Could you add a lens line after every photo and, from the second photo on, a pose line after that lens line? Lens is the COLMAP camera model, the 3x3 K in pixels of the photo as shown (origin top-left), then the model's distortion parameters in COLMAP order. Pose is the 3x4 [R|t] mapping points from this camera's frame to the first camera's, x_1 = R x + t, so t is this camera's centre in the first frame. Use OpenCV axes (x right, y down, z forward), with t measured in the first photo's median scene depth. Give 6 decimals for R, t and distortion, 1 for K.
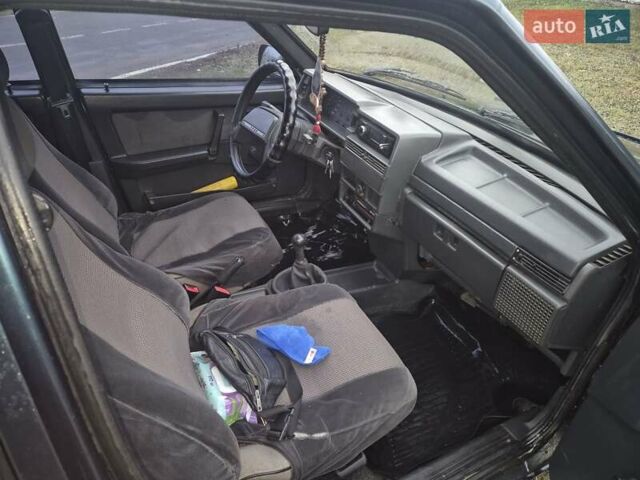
lens RADIAL K [[415.8, 0, 319.6], [0, 415.8, 253.7], [0, 0, 1]] dist [0.053639, -0.047870]
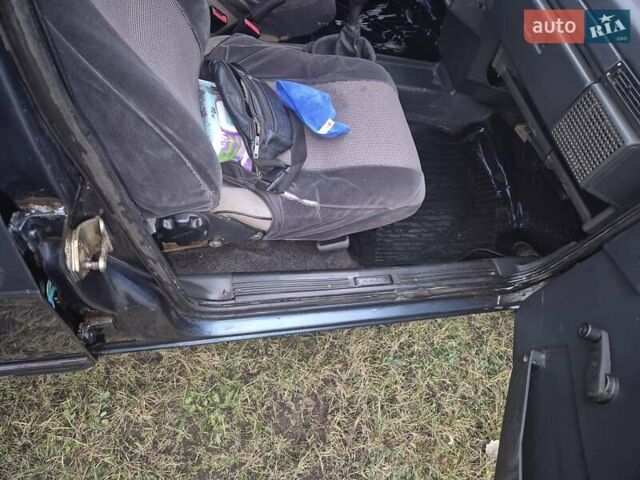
lens RADIAL K [[415.8, 0, 319.6], [0, 415.8, 253.7], [0, 0, 1]] dist [0.053639, -0.047870]
pose [[0.949953, 0.312345, -0.005469, 0.057295], [-0.281185, 0.862550, 0.420646, 0.110873], [0.136104, -0.398056, 0.907208, 0.076489]]
